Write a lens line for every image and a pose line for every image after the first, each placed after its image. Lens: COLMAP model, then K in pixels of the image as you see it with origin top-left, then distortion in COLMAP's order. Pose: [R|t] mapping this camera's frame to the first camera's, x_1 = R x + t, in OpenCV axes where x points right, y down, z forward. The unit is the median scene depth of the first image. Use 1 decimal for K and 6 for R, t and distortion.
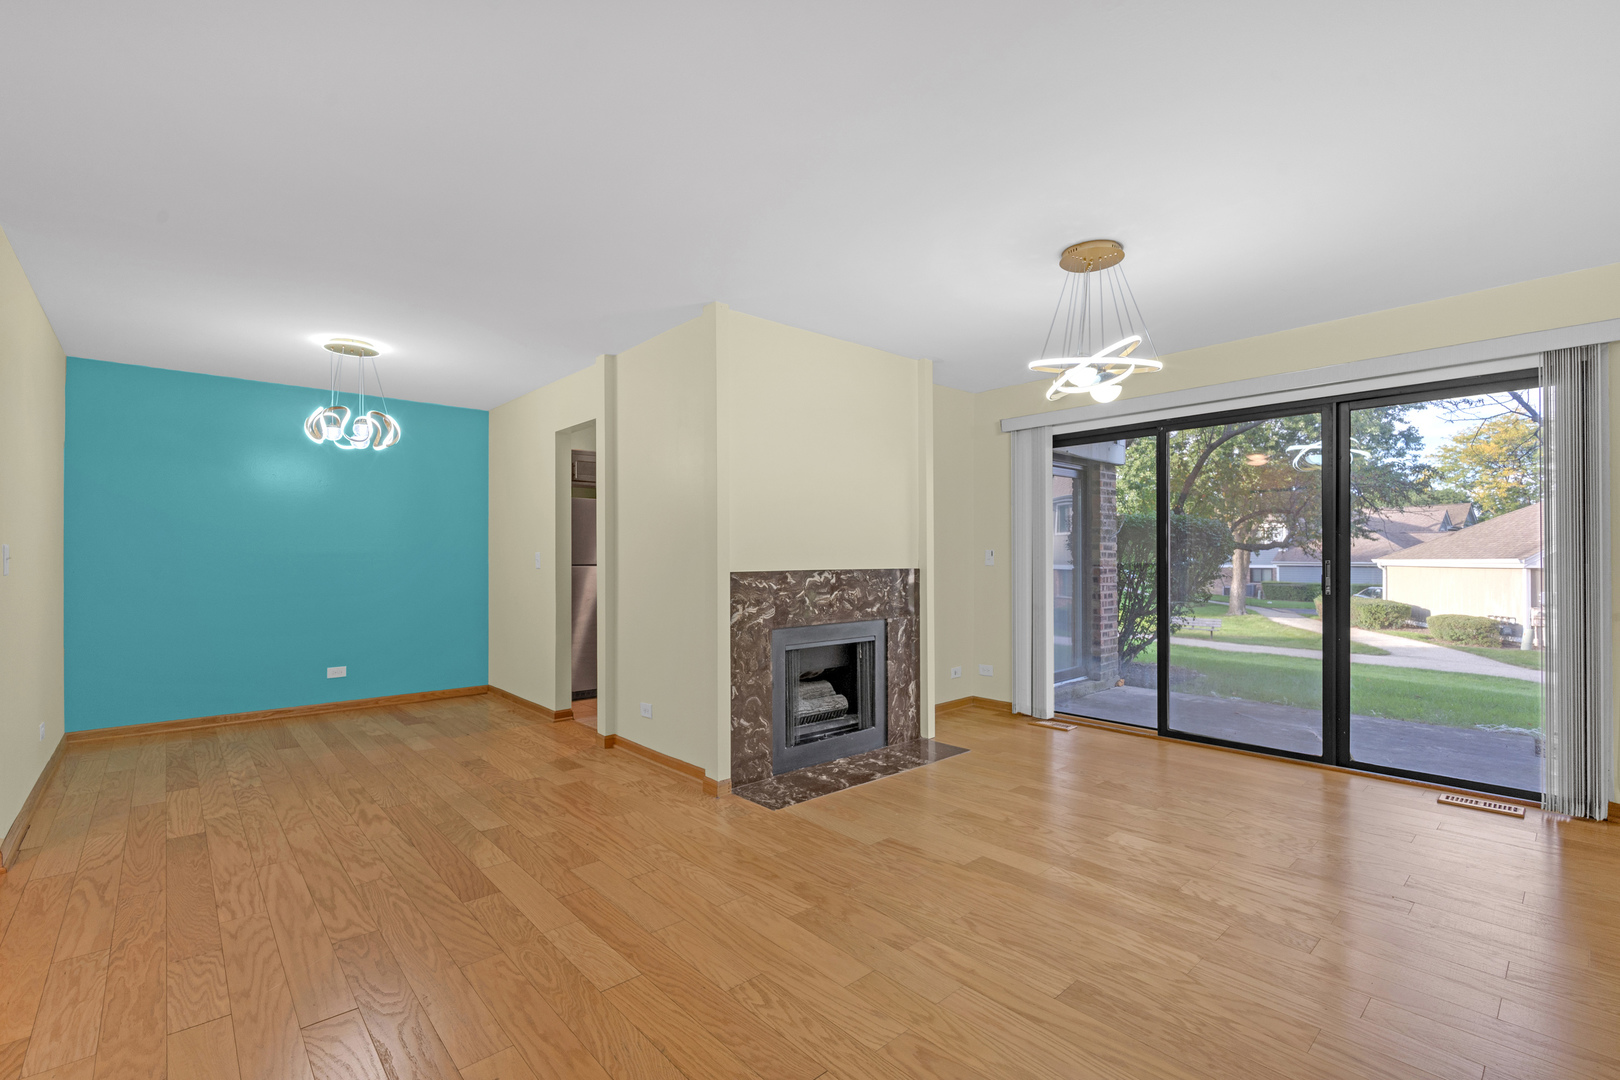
lens RADIAL K [[693.3, 0, 797.3], [0, 693.3, 552.2], [0, 0, 1]] dist [-0.003818, -0.000711]
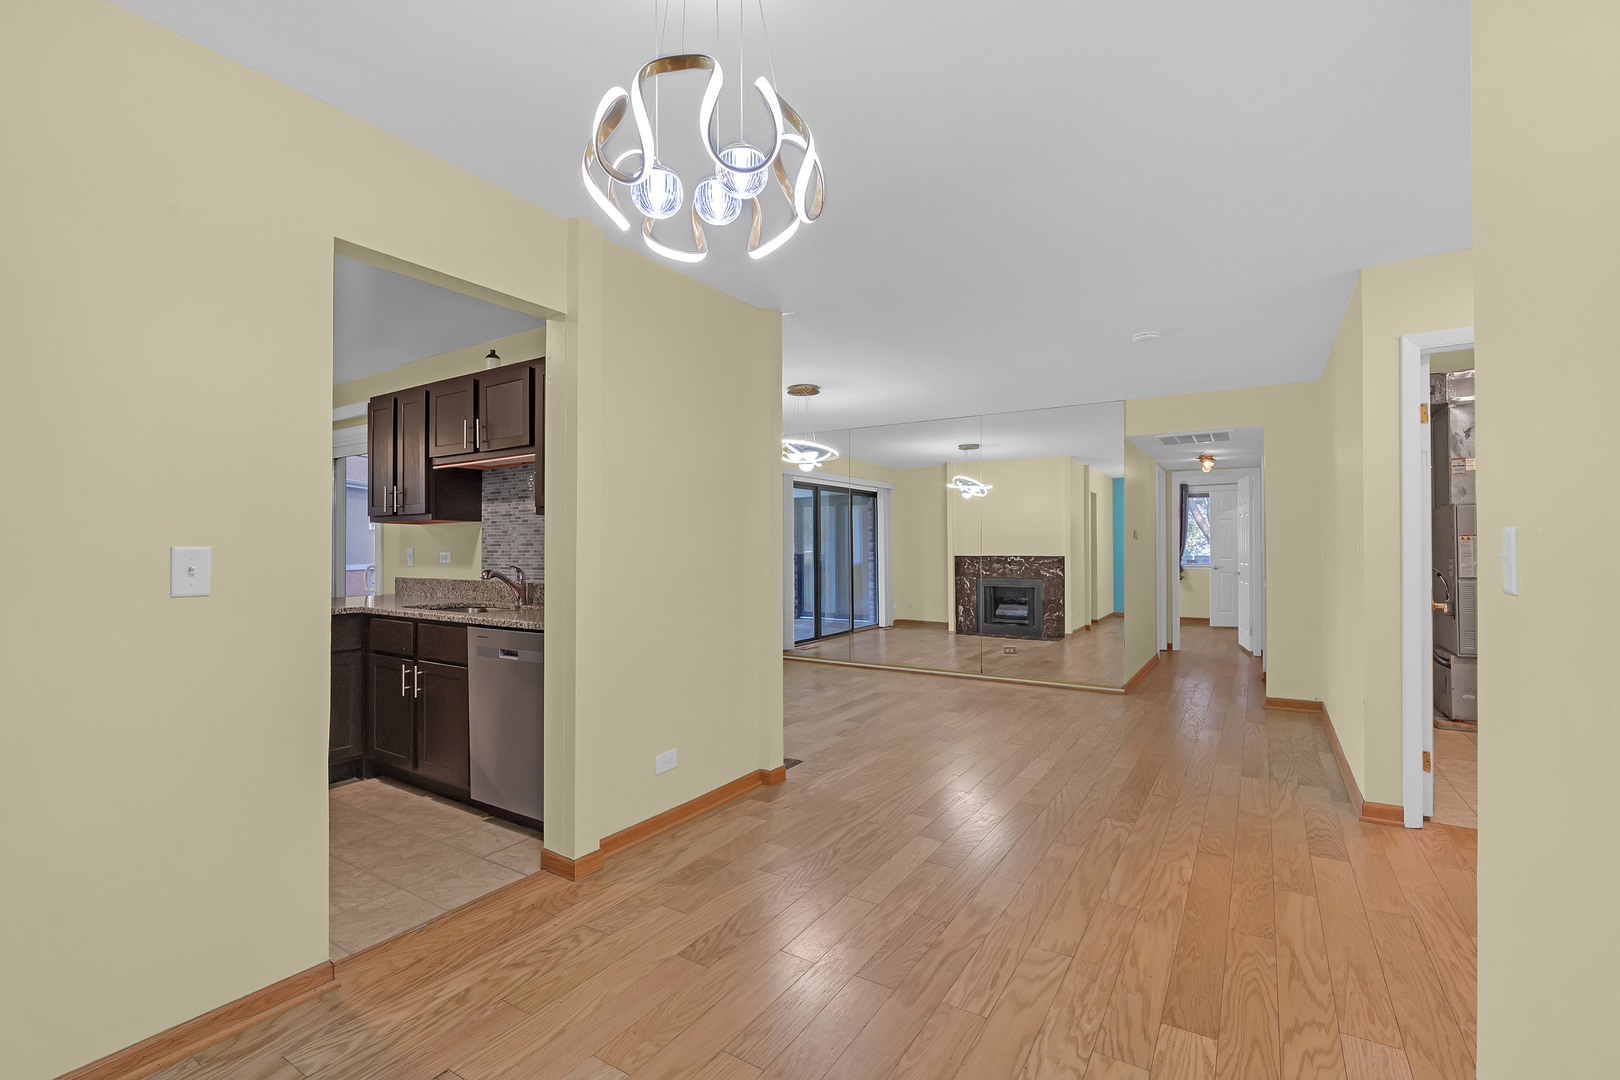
lens RADIAL K [[715.6, 0, 799.0], [0, 715.6, 547.6], [0, 0, 1]] dist [-0.004499, -0.000084]
pose [[-0.254586, 0.006240, 0.967030, -0.941105], [-0.003329, 0.999968, -0.007329, 0.004550], [-0.967044, -0.005085, -0.254557, 1.000373]]
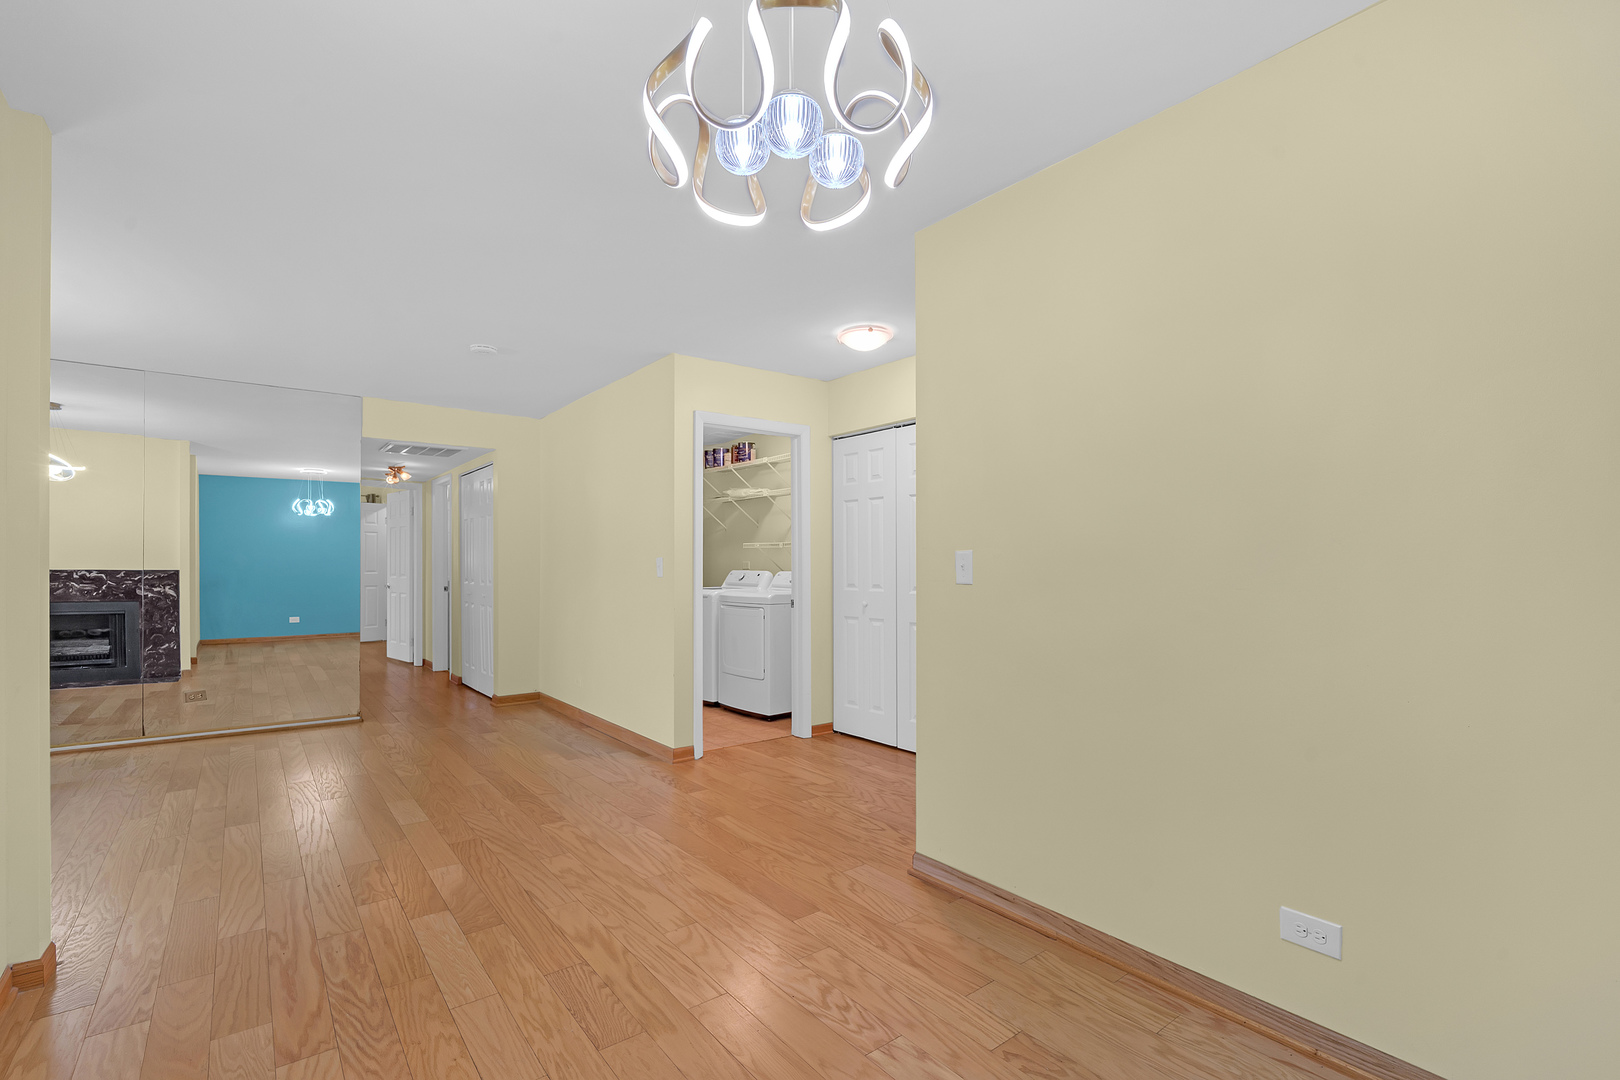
lens RADIAL K [[737.1, 0, 801.5], [0, 737.1, 560.1], [0, 0, 1]] dist [-0.000370, 0.000139]
pose [[-0.996574, -0.000549, 0.082701, -0.643542], [-0.001675, 0.999907, -0.013542, 0.009593], [-0.082686, -0.013634, -0.996482, 1.254202]]
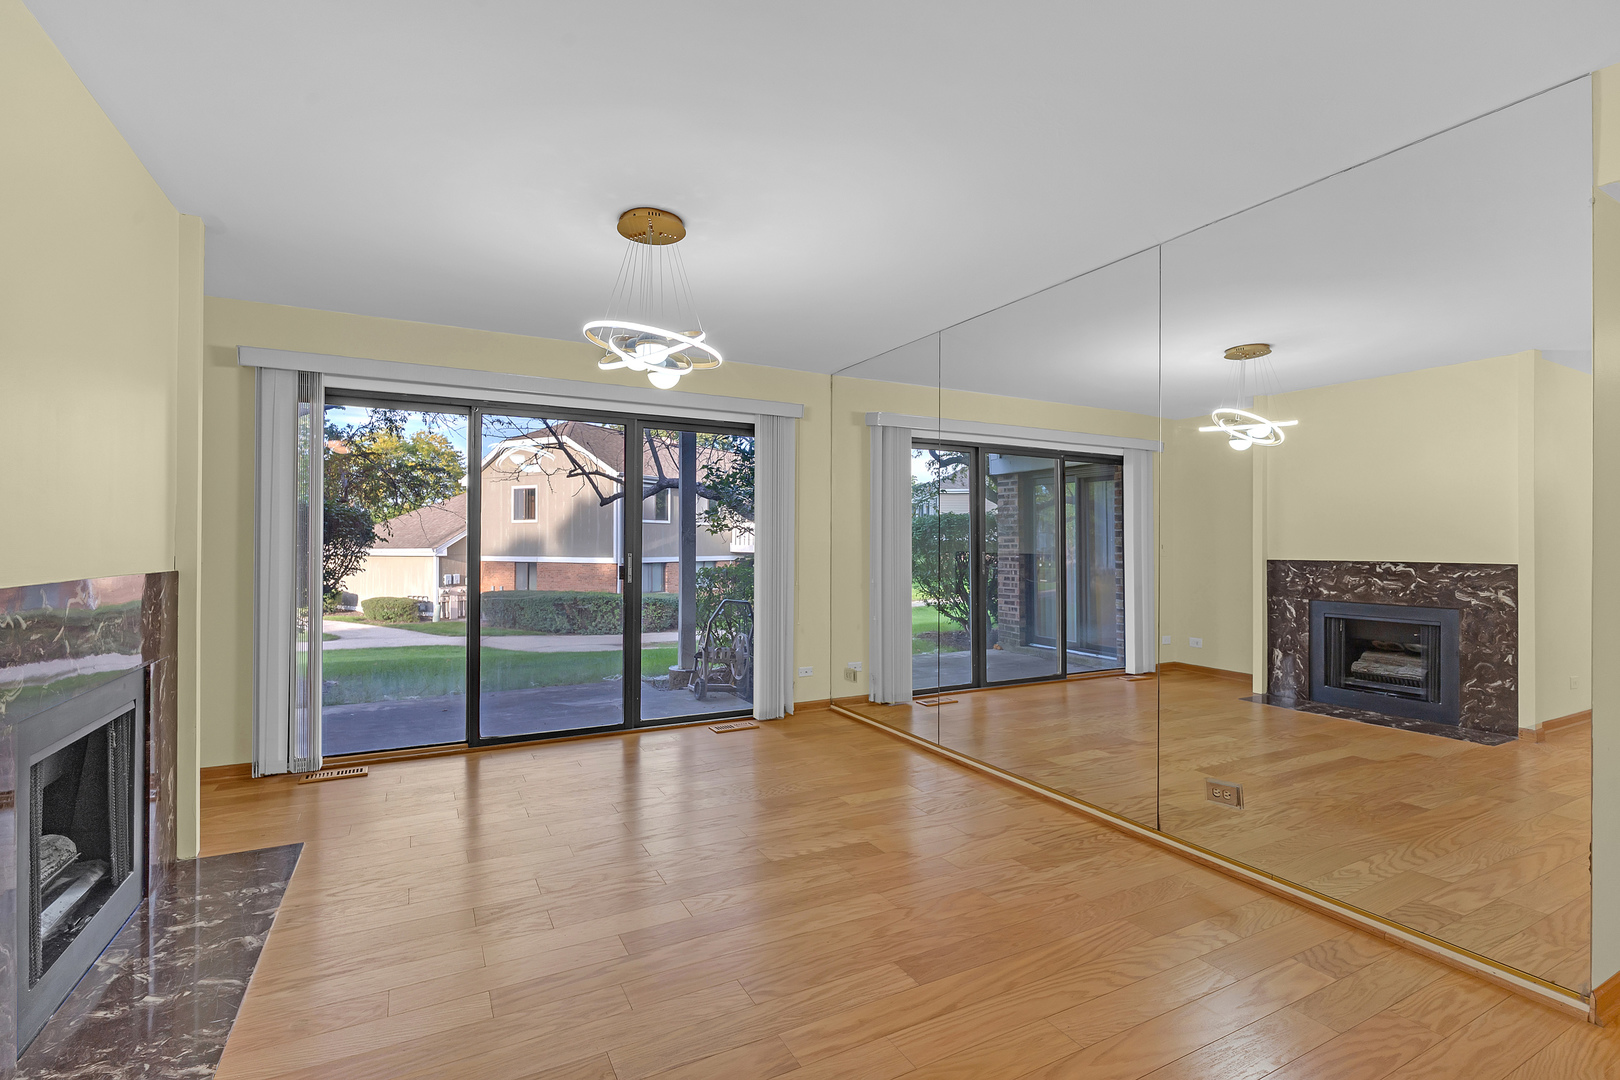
lens RADIAL K [[725.1, 0, 779.9], [0, 725.1, 541.6], [0, 0, 1]] dist [-0.004011, -0.000325]
pose [[0.261660, 0.009466, 0.965114, -0.343622], [-0.010112, 0.999924, -0.007066, -0.002554], [-0.965107, -0.007910, 0.261736, 0.436042]]
